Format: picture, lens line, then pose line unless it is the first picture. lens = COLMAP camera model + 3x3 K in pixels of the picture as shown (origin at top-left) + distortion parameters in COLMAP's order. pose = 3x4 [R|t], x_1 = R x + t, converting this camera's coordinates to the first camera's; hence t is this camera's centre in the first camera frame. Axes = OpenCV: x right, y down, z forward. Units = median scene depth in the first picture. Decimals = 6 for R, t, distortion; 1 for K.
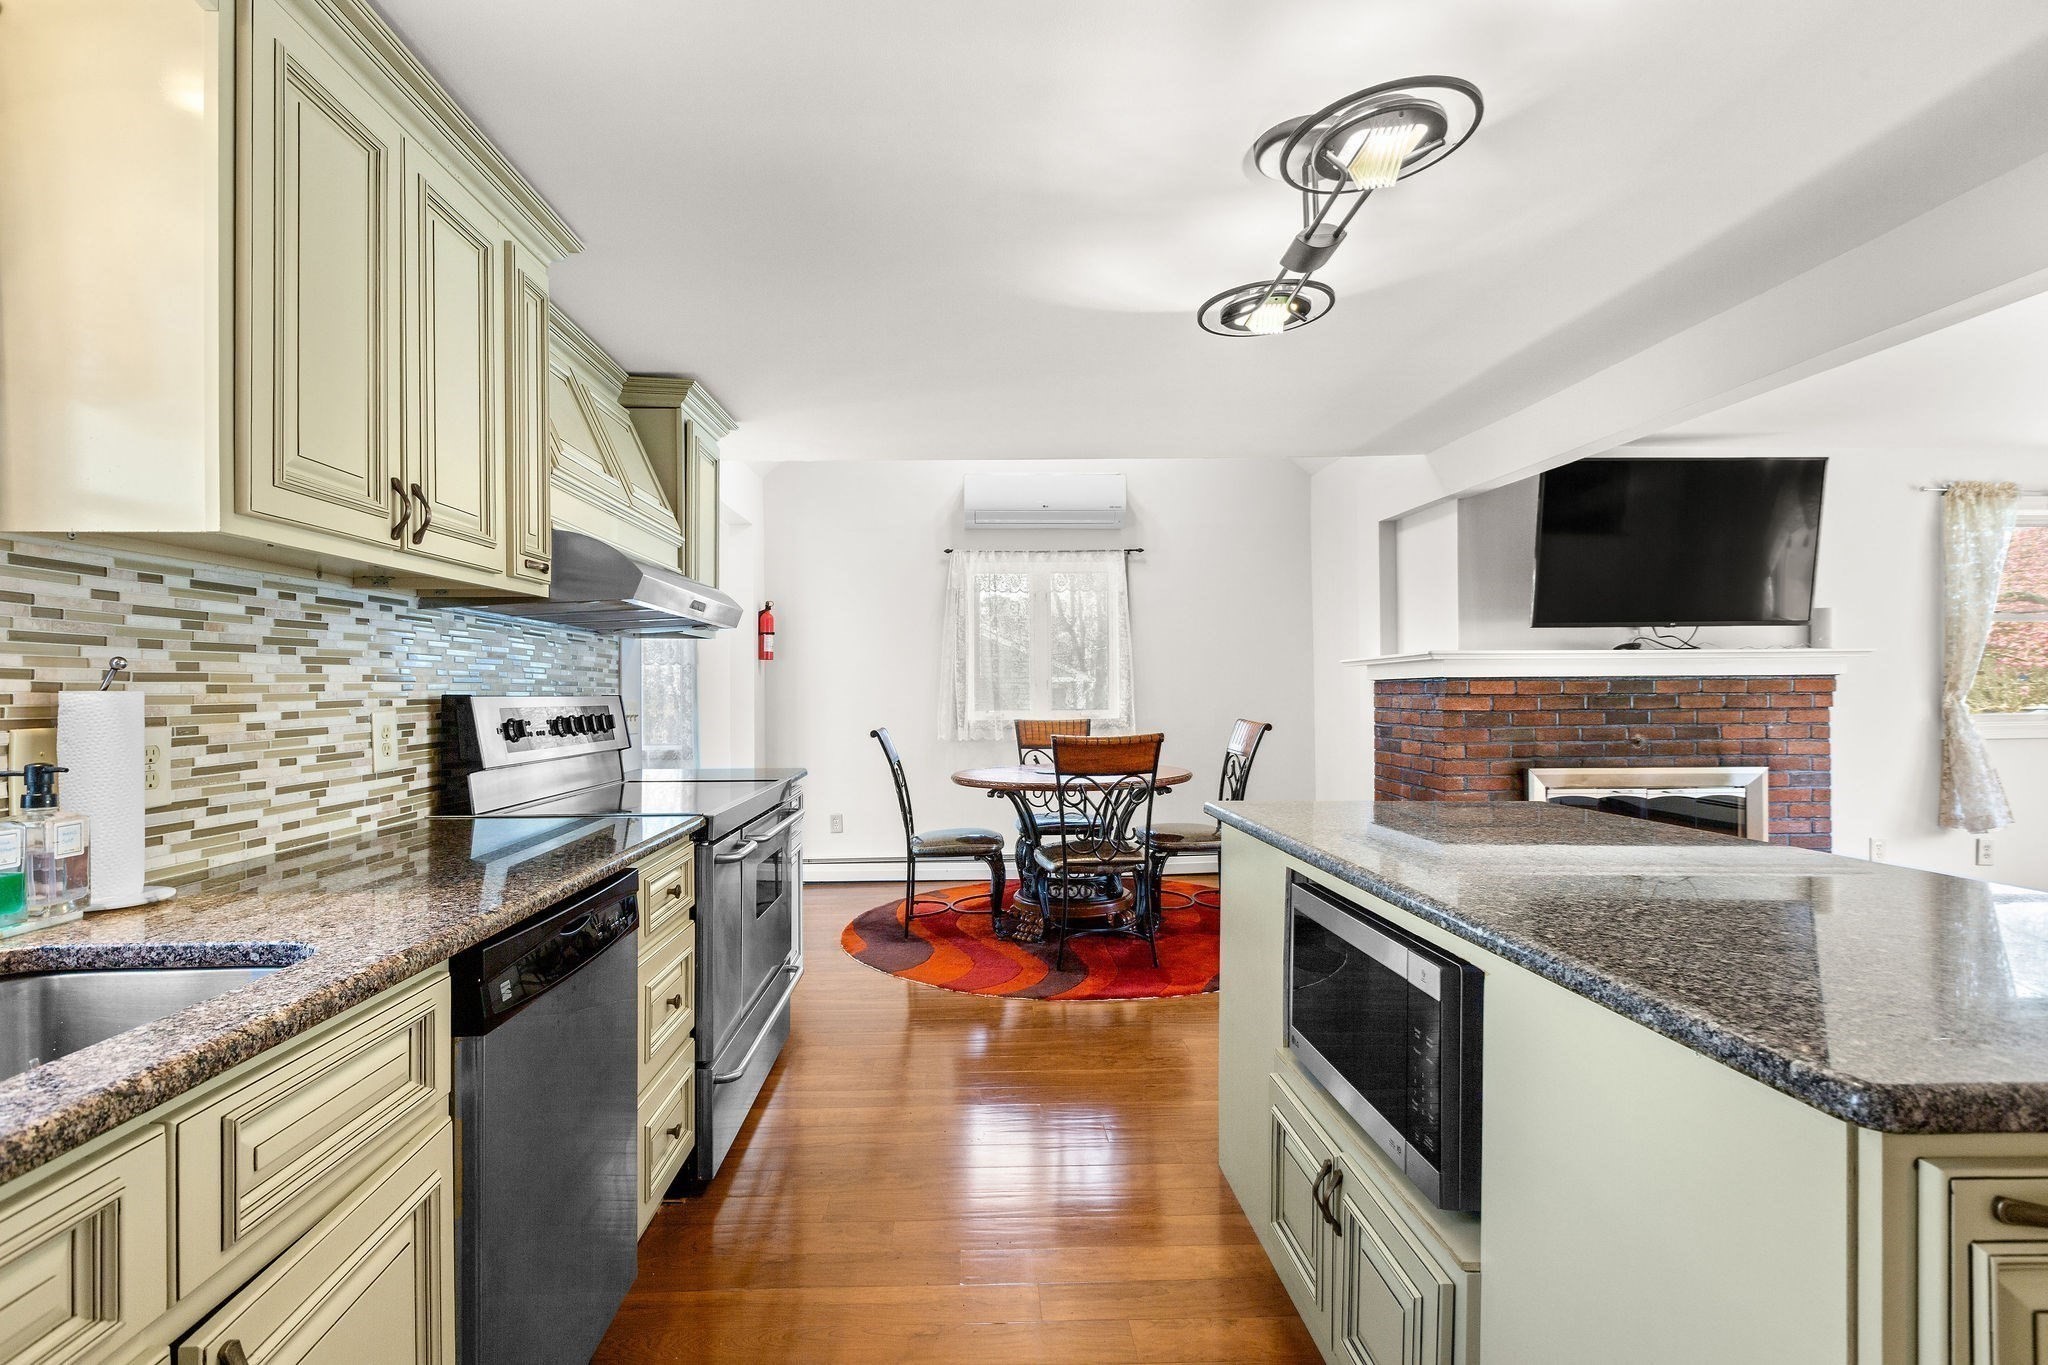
lens RADIAL K [[979.7, 0, 1024.0], [0, 979.7, 682.5], [0, 0, 1]] dist [-0.001535, -0.000113]
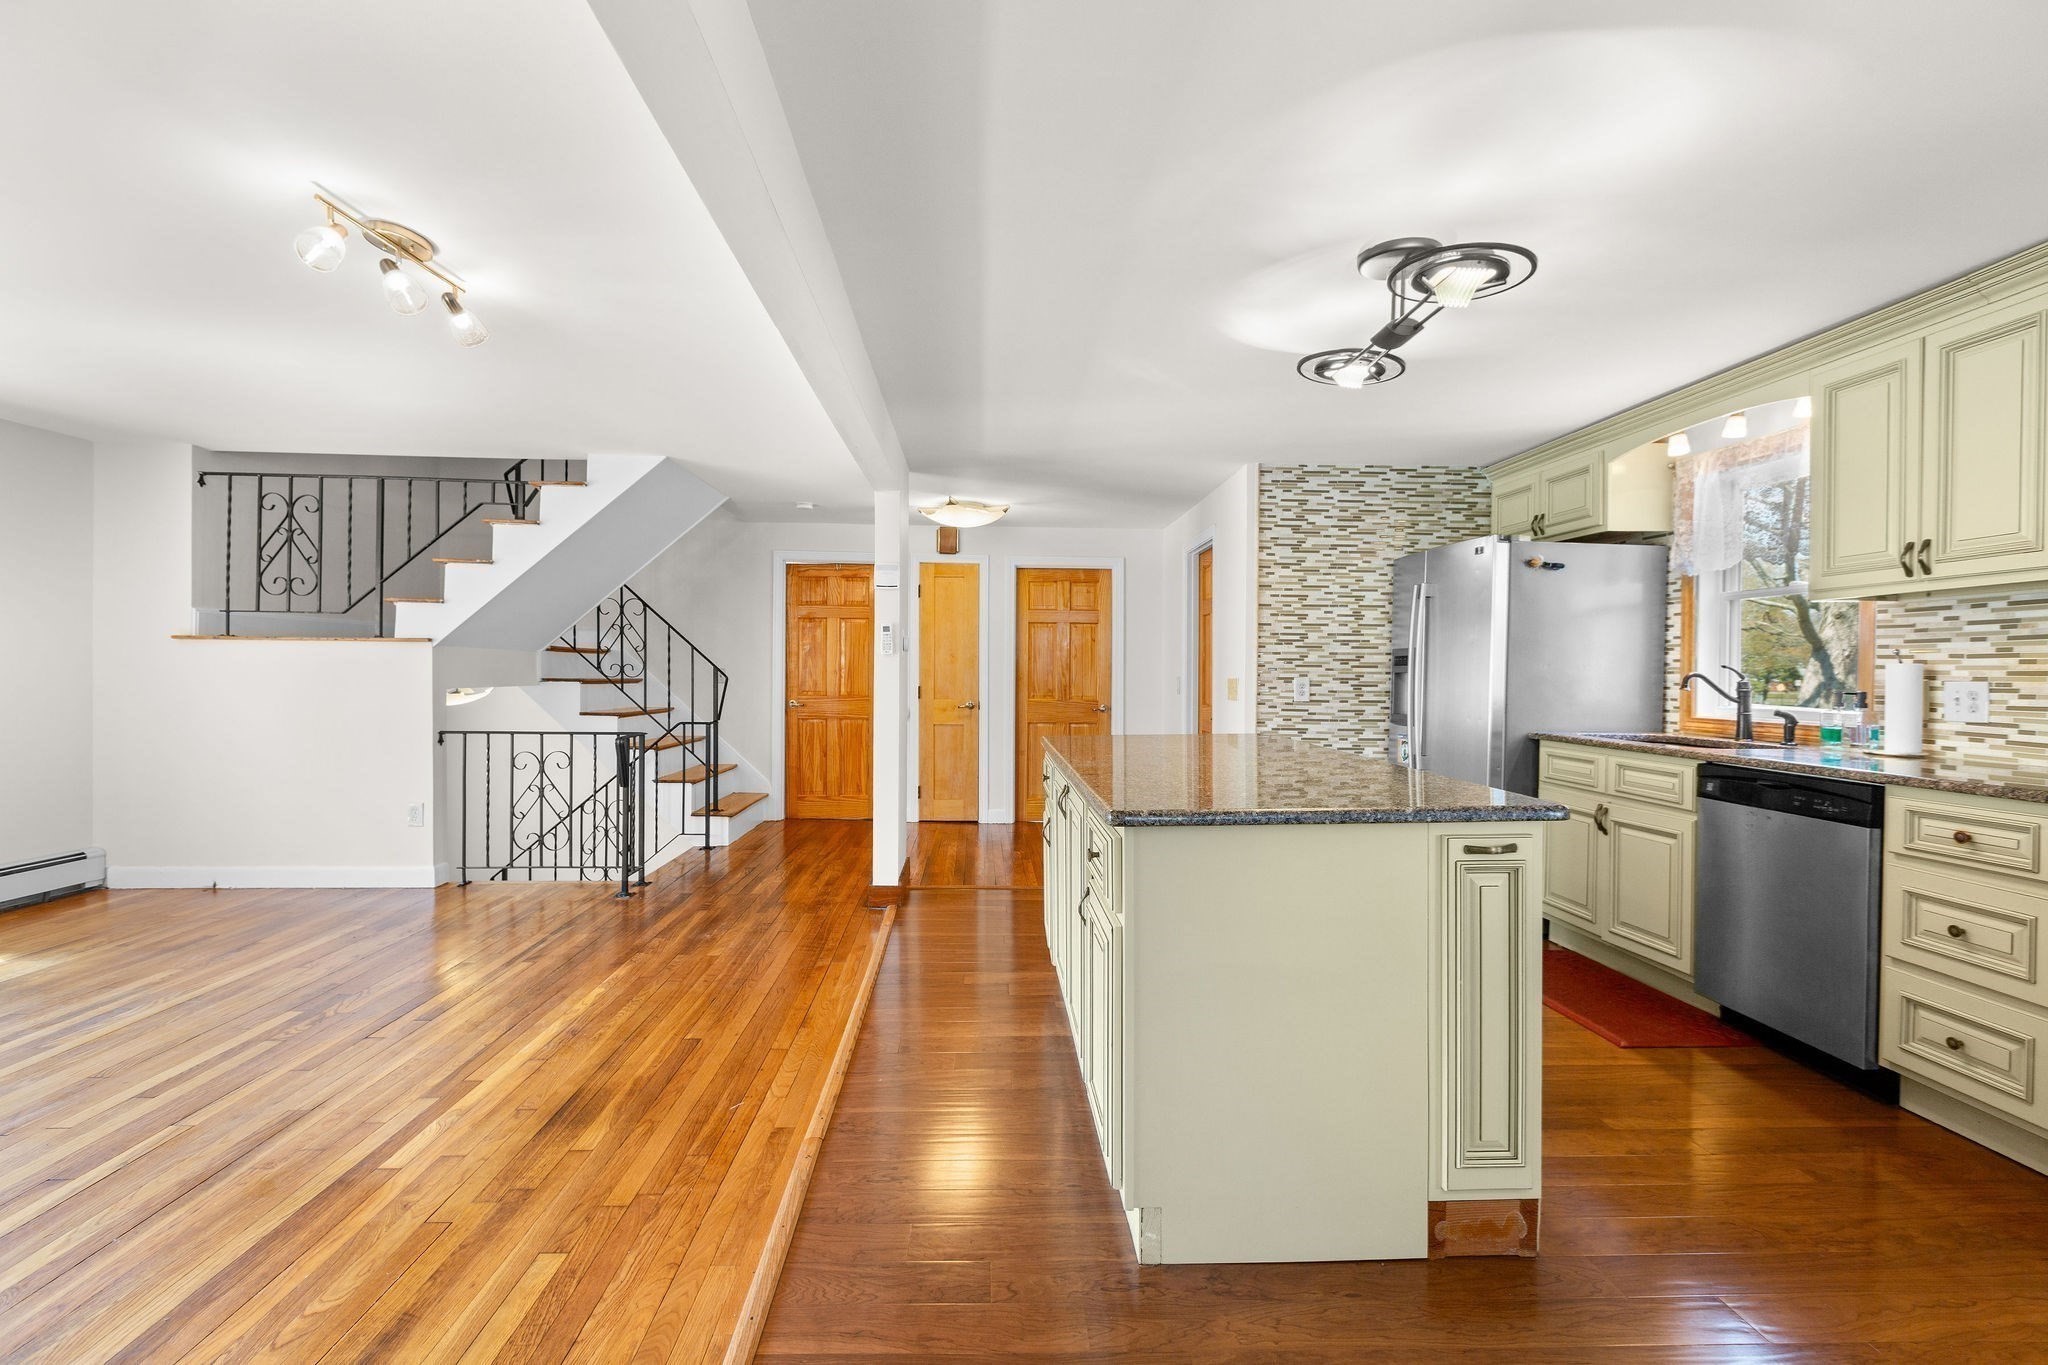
lens RADIAL K [[926.2, 0, 1012.2], [0, 926.2, 683.3], [0, 0, 1]] dist [0.004701, -0.000665]
pose [[-0.999902, -0.002201, 0.013830, 0.846861], [-0.002109, 0.999976, 0.006642, 0.033583], [-0.013845, 0.006612, -0.999882, 2.407463]]
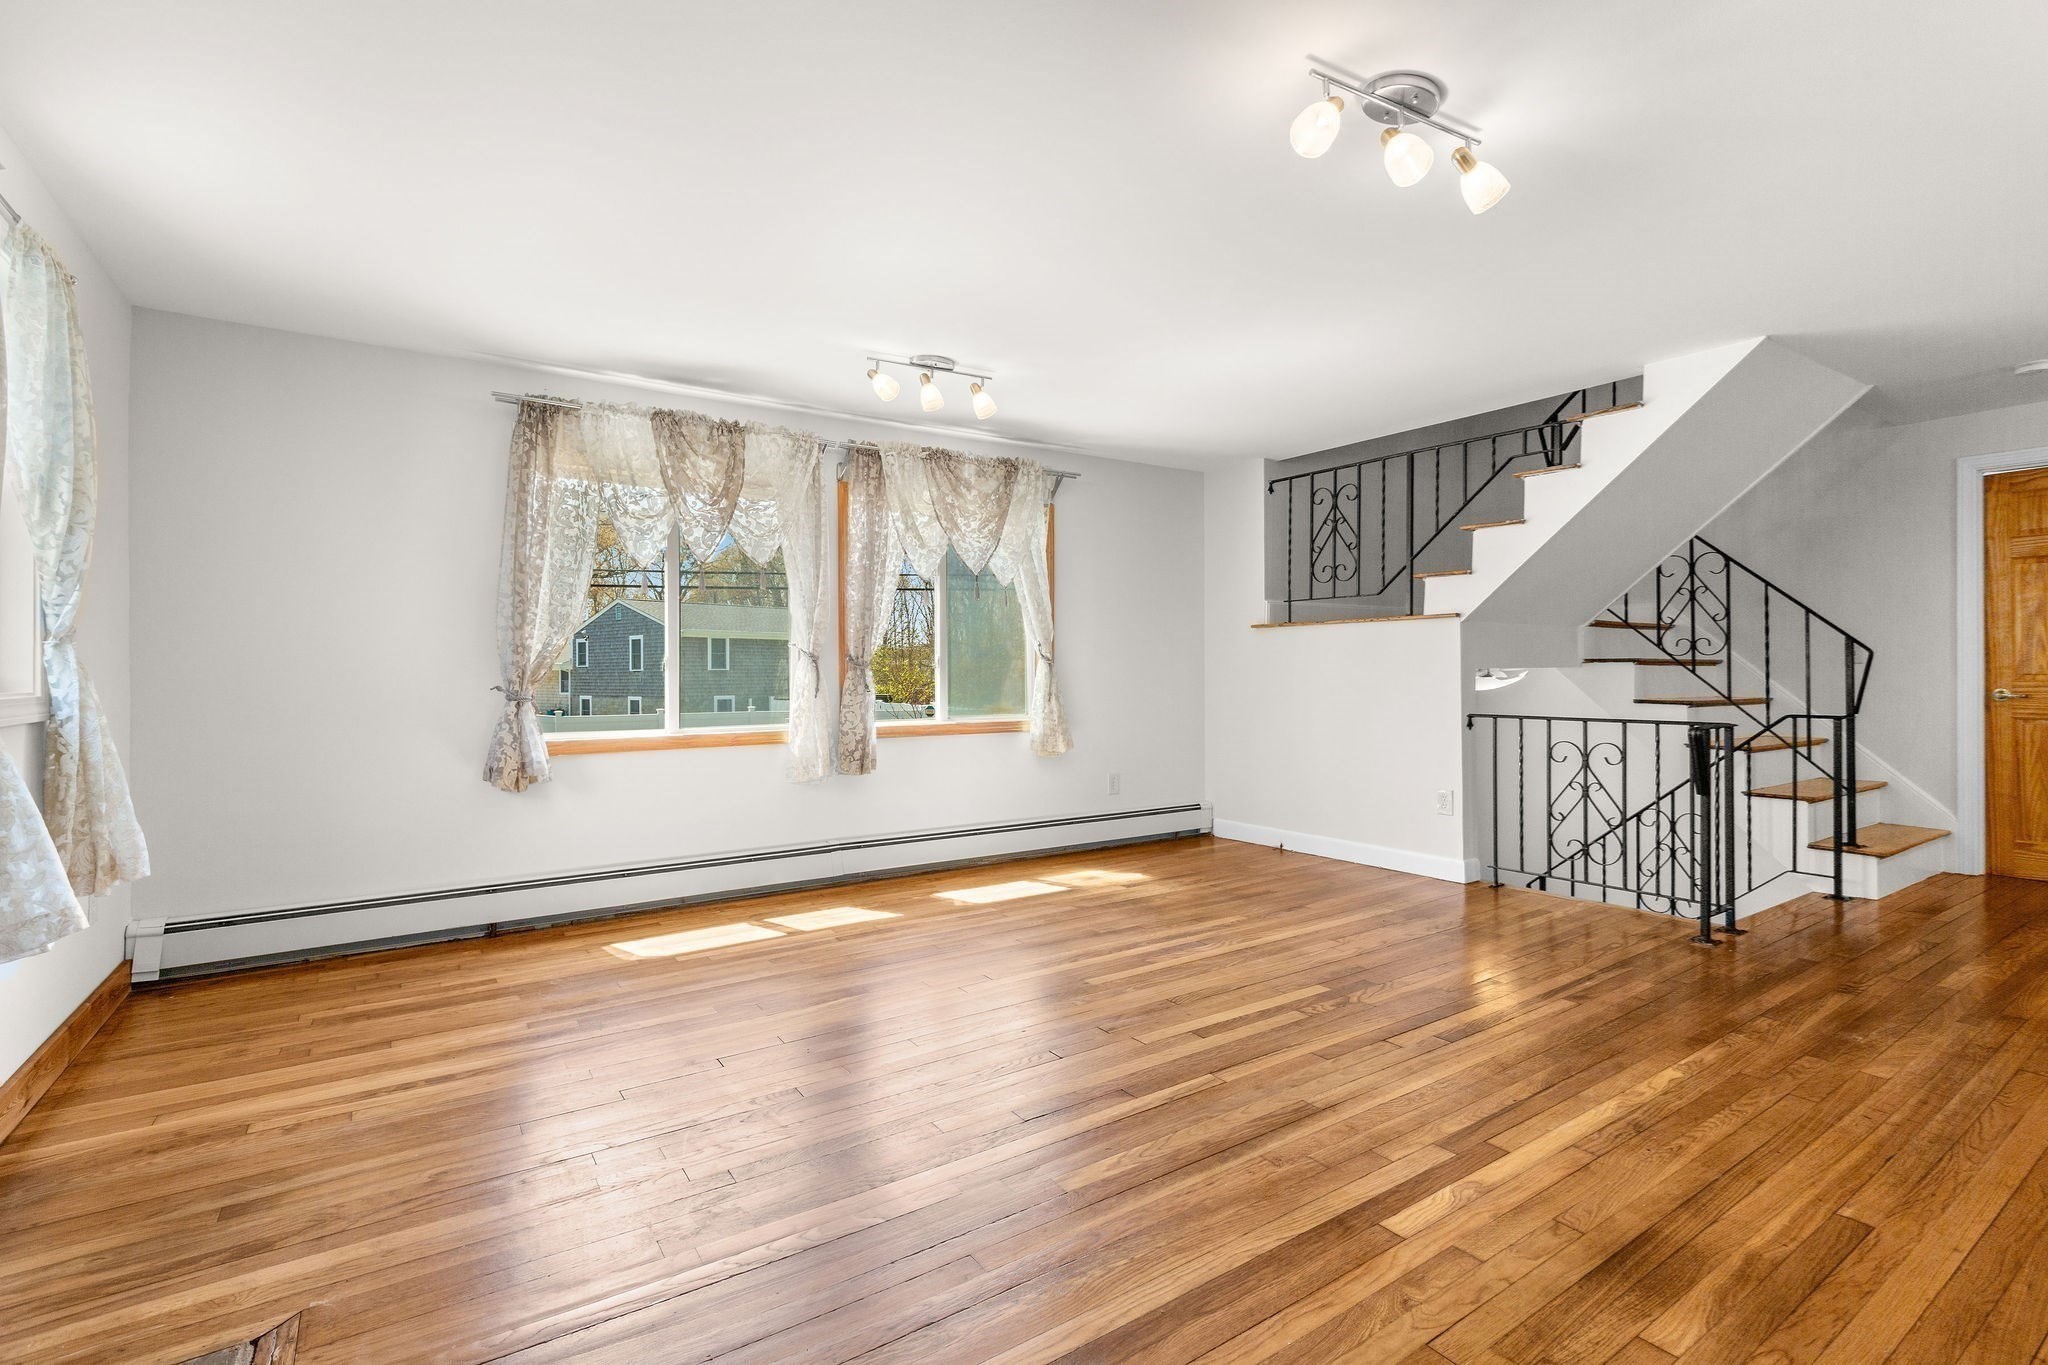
lens RADIAL K [[930.3, 0, 1012.9], [0, 930.3, 673.1], [0, 0, 1]] dist [0.005765, -0.000410]
pose [[-0.511548, 0.009556, 0.859201, 1.031598], [0.004633, 0.999954, -0.008363, 0.099137], [-0.859242, -0.000297, -0.511569, 2.055631]]
